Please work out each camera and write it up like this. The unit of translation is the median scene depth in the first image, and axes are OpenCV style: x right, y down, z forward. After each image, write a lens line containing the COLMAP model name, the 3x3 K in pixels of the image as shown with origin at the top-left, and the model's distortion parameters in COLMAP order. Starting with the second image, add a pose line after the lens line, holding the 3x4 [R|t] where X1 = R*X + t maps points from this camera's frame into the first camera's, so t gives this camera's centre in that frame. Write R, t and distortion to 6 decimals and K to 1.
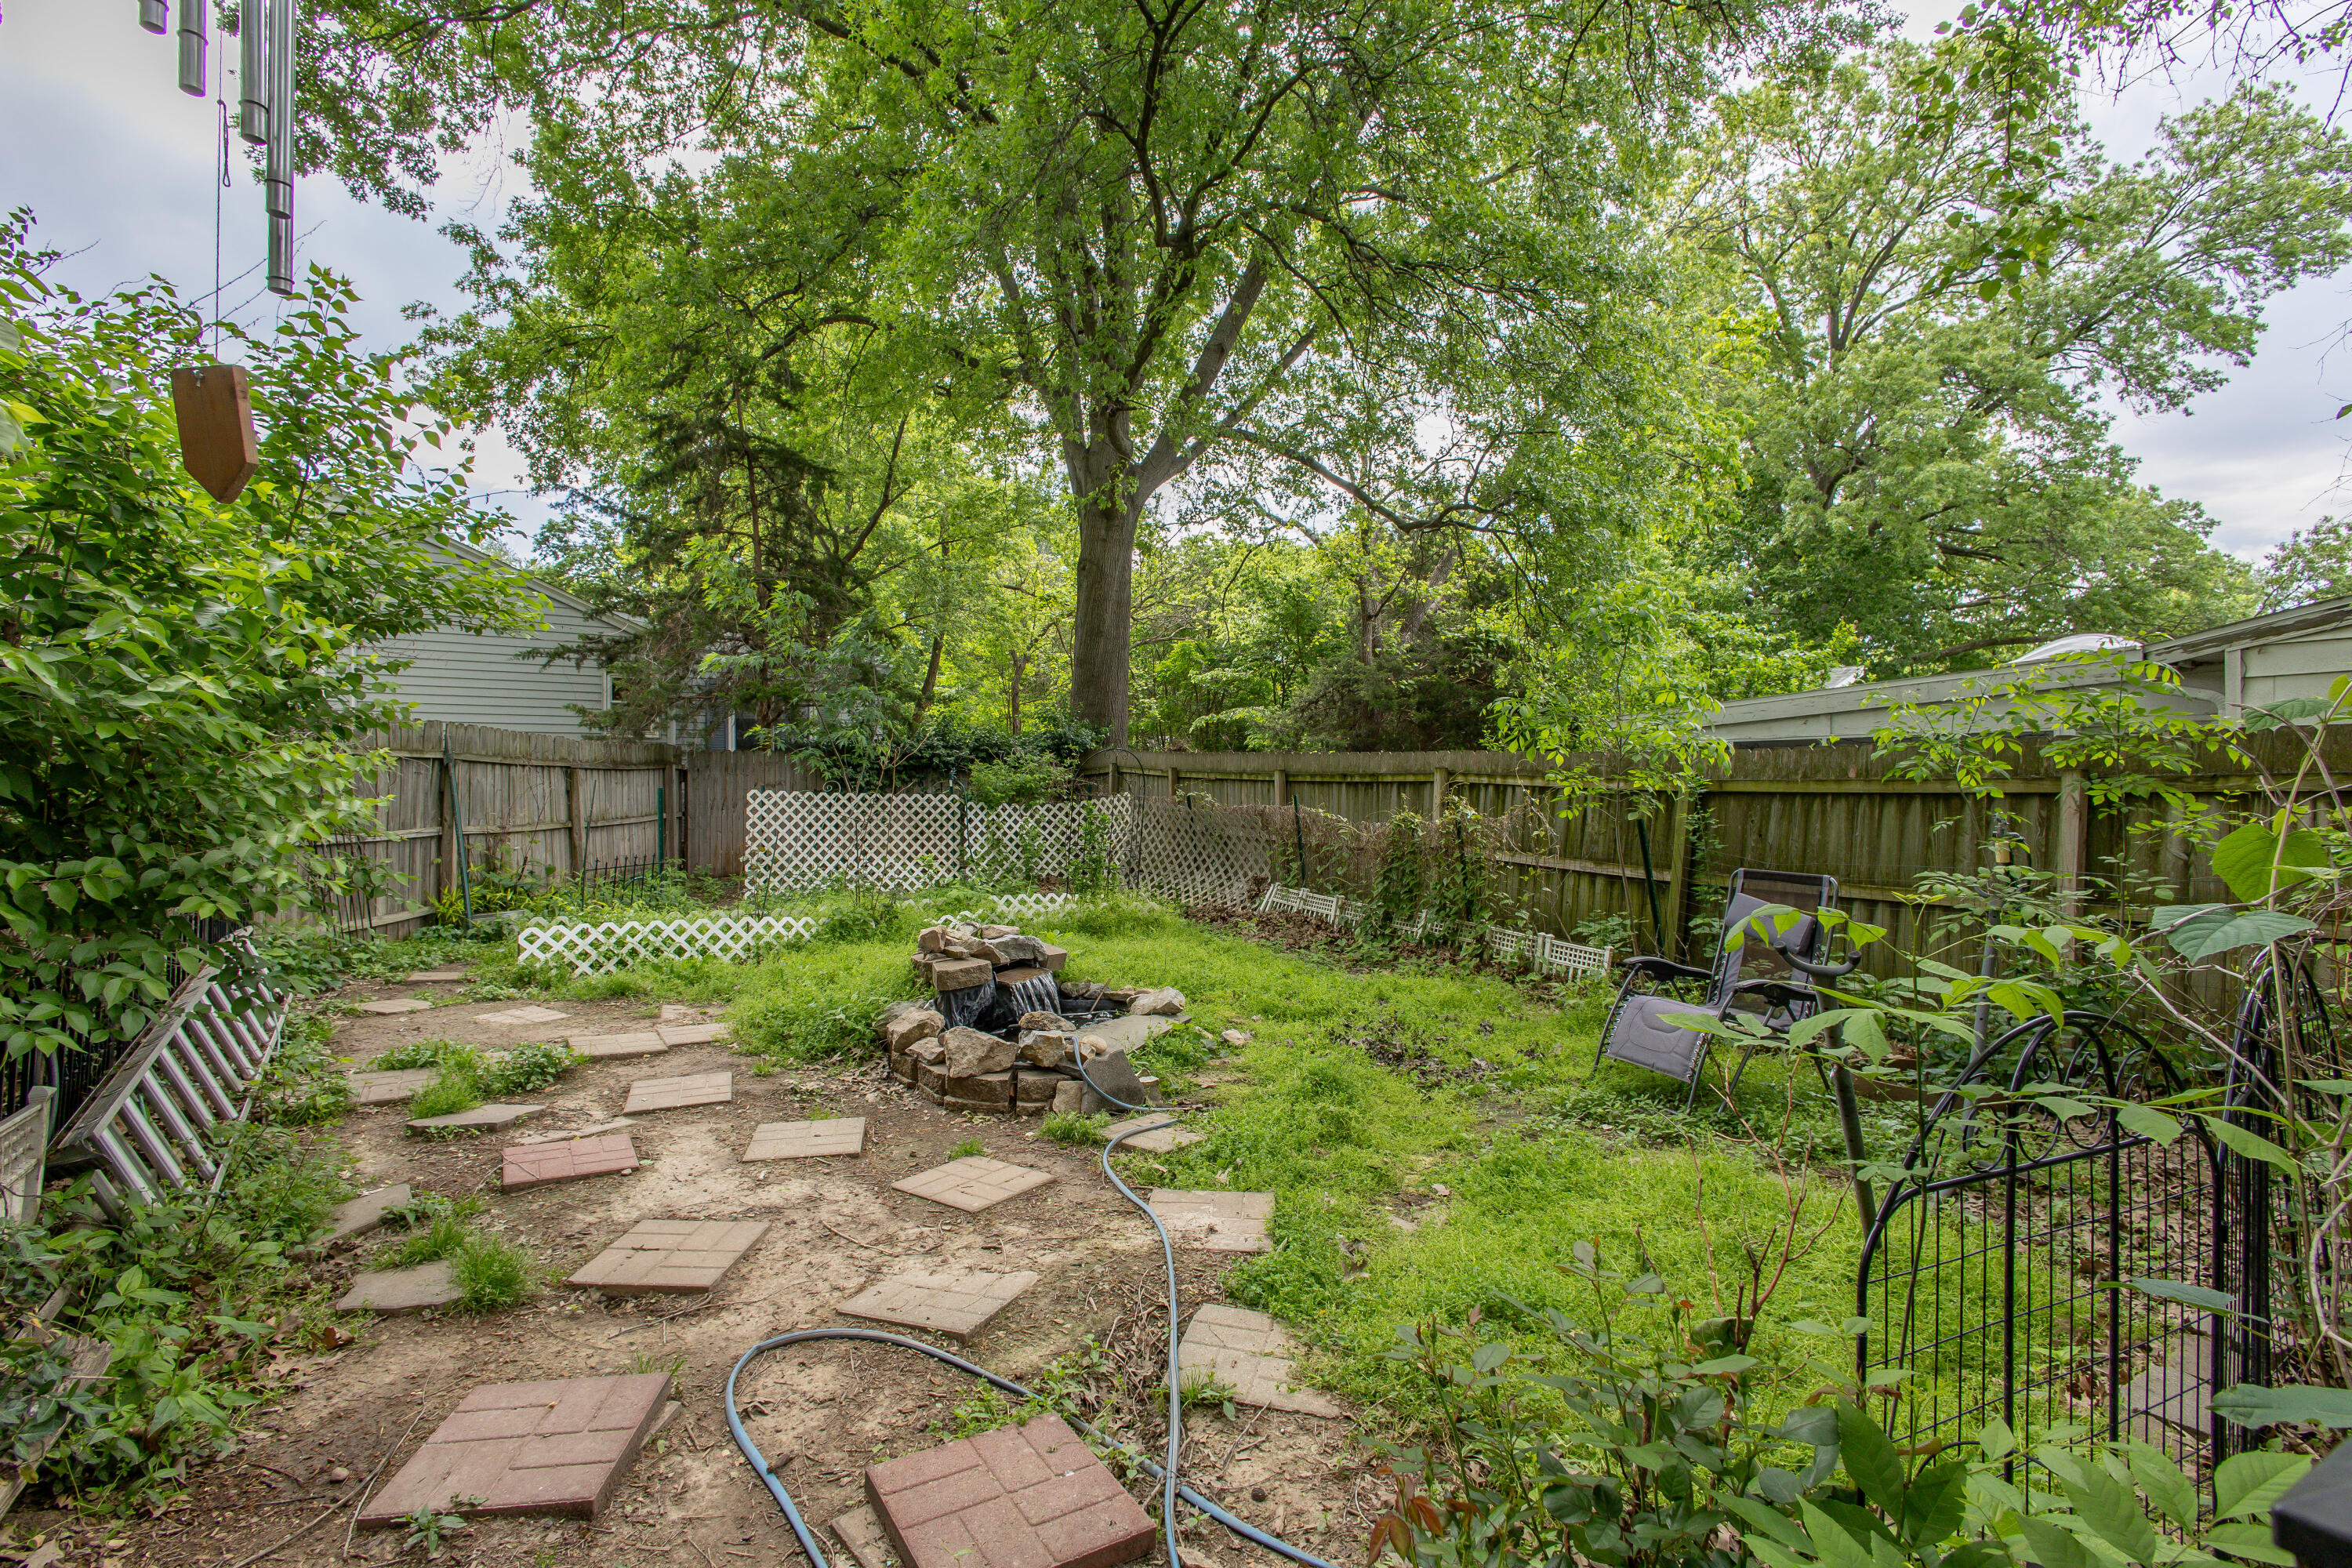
lens RADIAL K [[1108.7, 0, 1173.8], [0, 1108.7, 797.5], [0, 0, 1]] dist [0.024690, 0.000262]
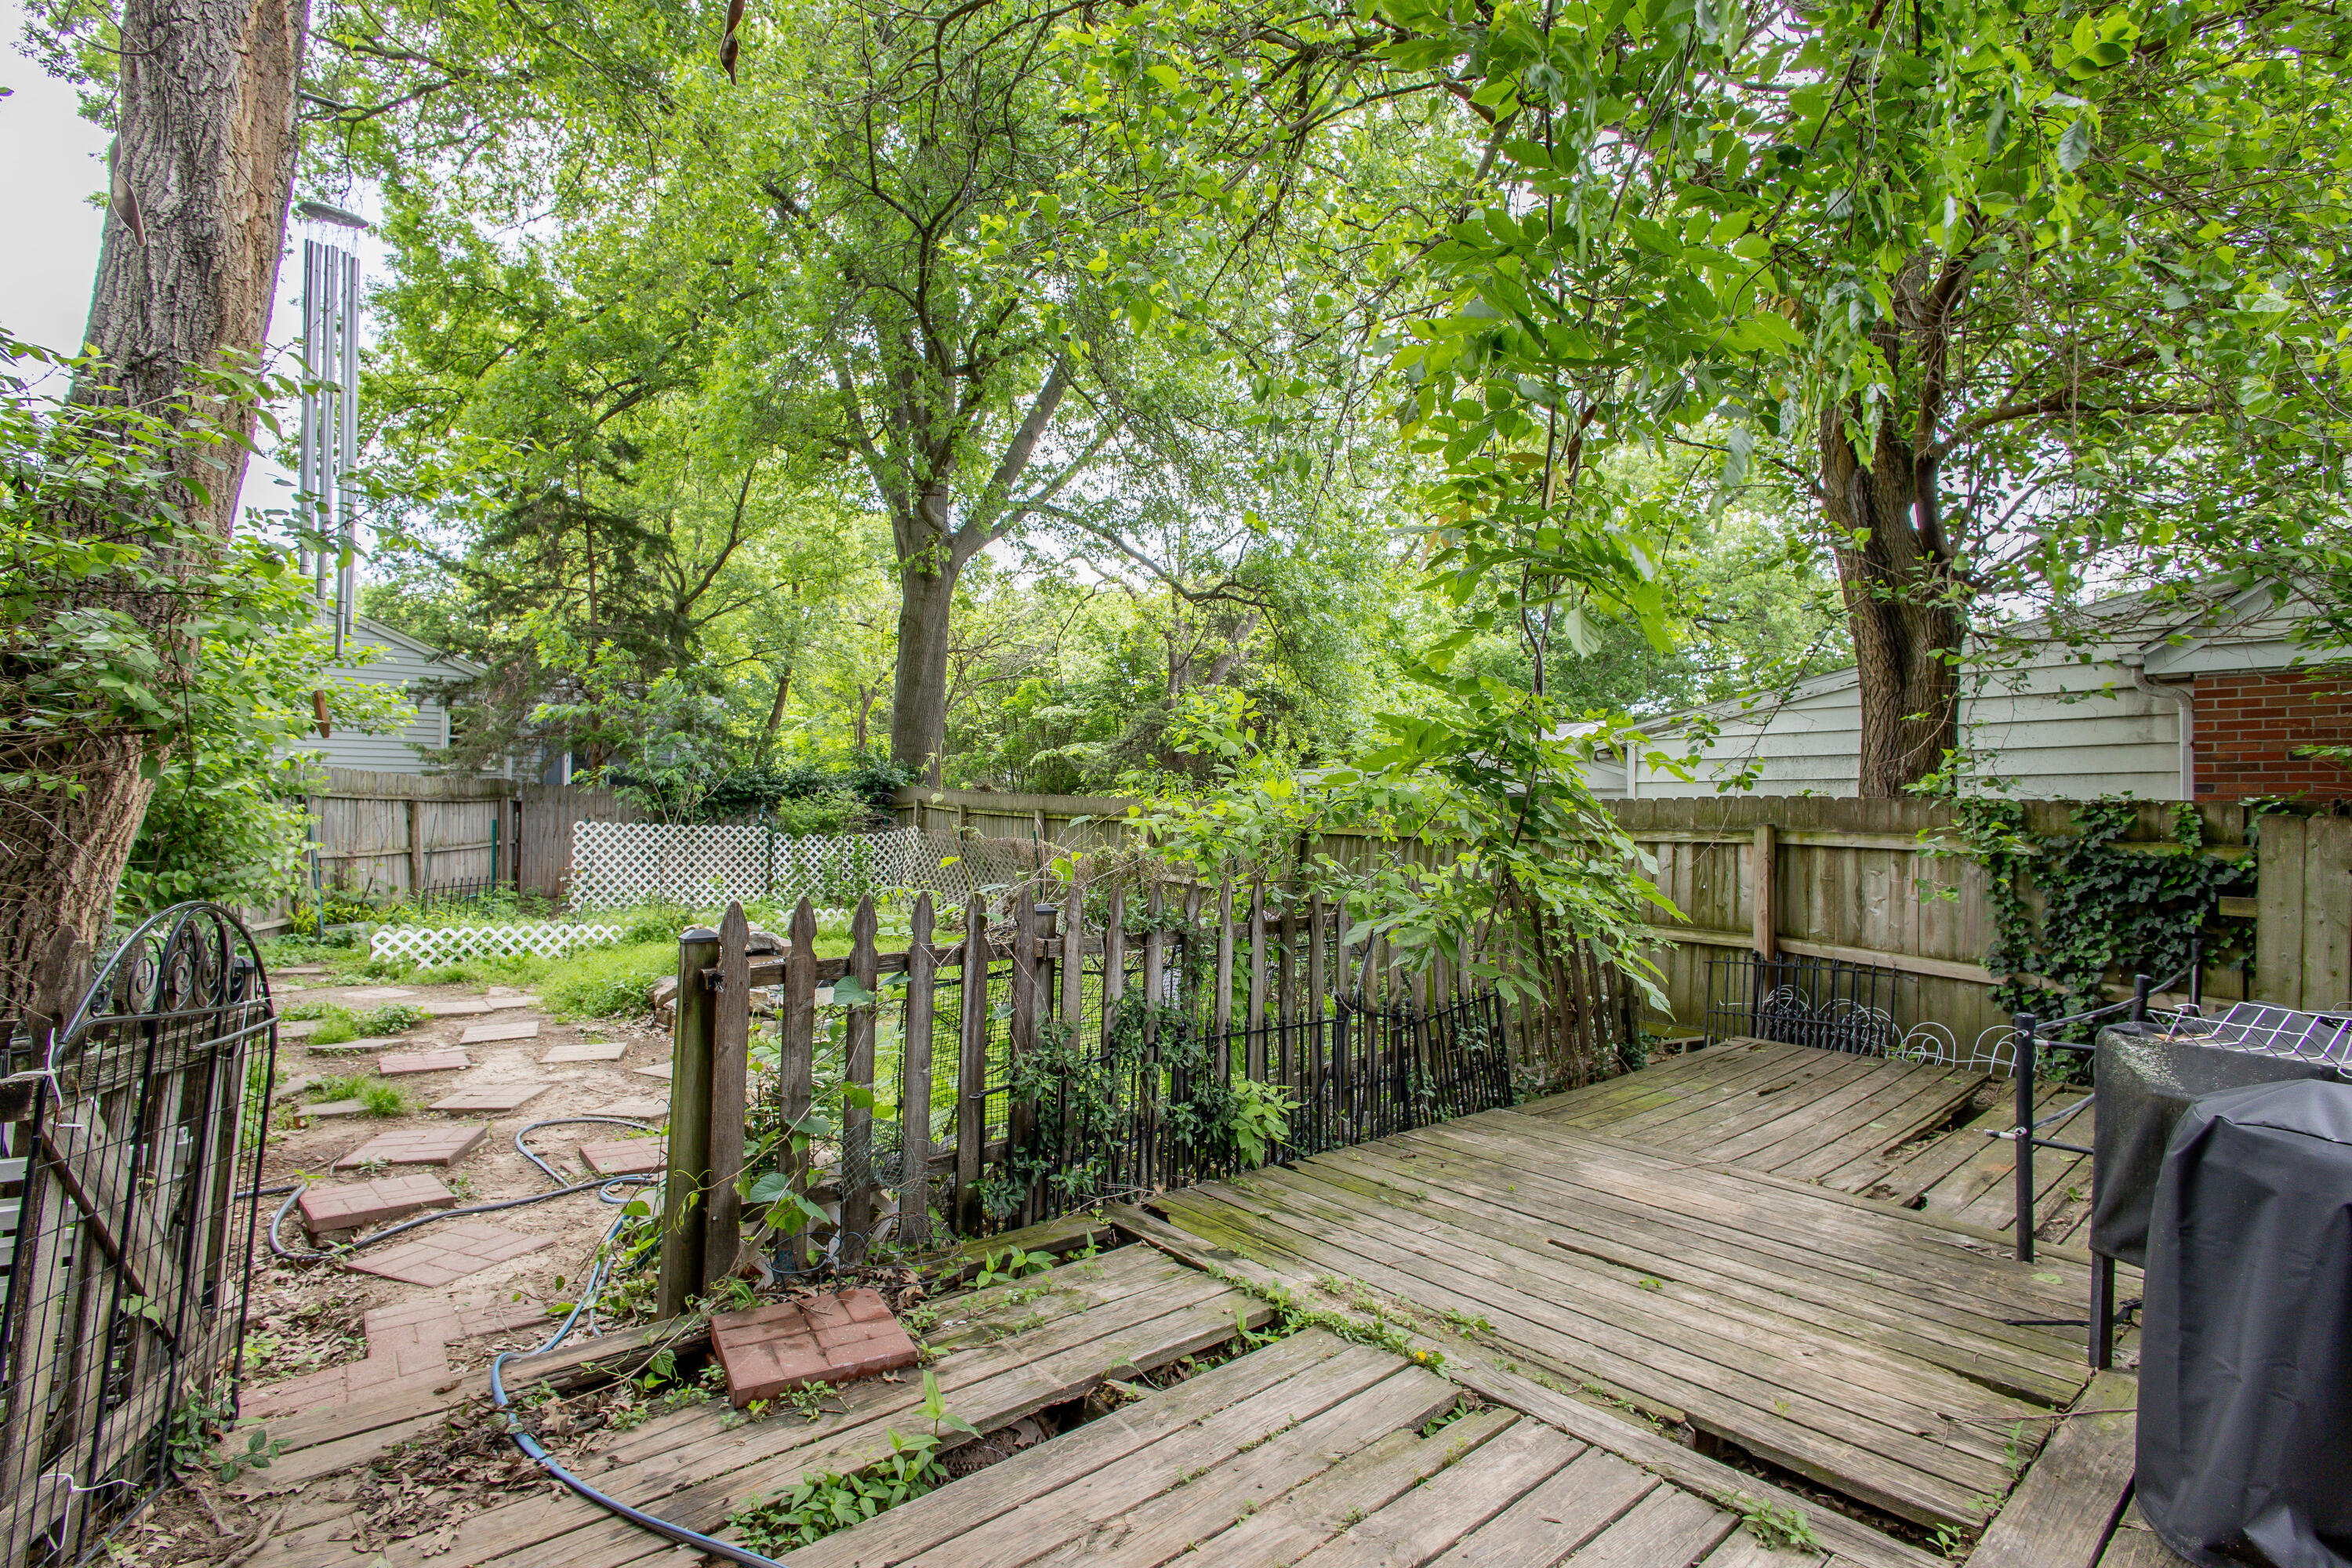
lens RADIAL K [[1108.7, 0, 1173.8], [0, 1108.7, 797.5], [0, 0, 1]] dist [0.024690, 0.000262]
pose [[0.993690, 0.012047, 0.111511, 0.107532], [-0.009263, 0.999633, -0.025452, -0.007705], [-0.111777, 0.024258, 0.993437, -0.227686]]
